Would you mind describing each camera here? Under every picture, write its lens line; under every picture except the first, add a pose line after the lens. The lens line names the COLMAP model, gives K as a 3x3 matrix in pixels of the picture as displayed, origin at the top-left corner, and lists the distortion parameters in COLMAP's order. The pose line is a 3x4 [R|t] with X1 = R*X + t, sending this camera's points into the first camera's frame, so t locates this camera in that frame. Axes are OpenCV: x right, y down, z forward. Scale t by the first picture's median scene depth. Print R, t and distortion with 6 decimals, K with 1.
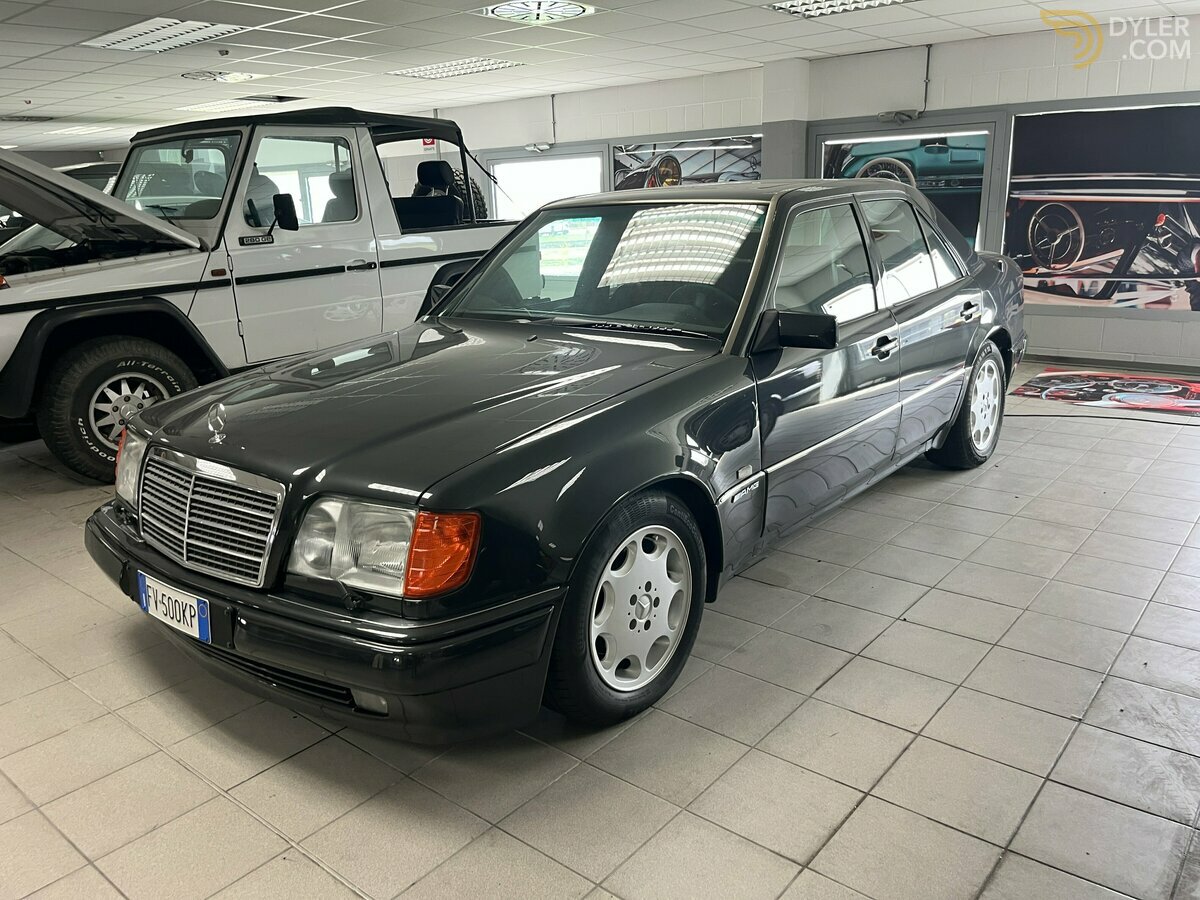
lens RADIAL K [[920.4, 0, 604.5], [0, 920.4, 454.3], [0, 0, 1]] dist [0.055568, -0.103775]
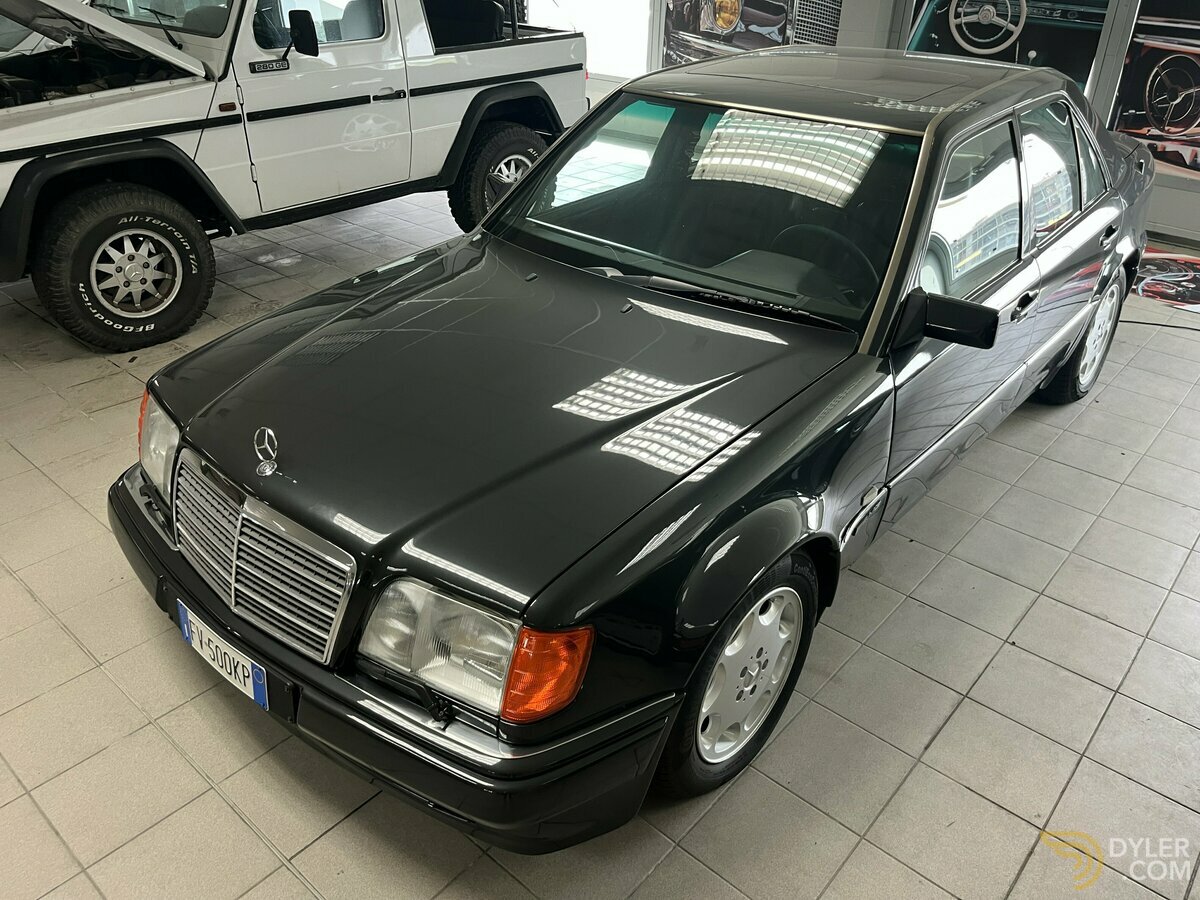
lens RADIAL K [[916.3, 0, 594.1], [0, 916.3, 454.5], [0, 0, 1]] dist [0.076768, -0.132391]
pose [[0.997992, 0.063306, 0.002132, -0.062892], [-0.061886, 0.967324, 0.245874, -0.124465], [0.013503, -0.245512, 0.969300, 0.100319]]
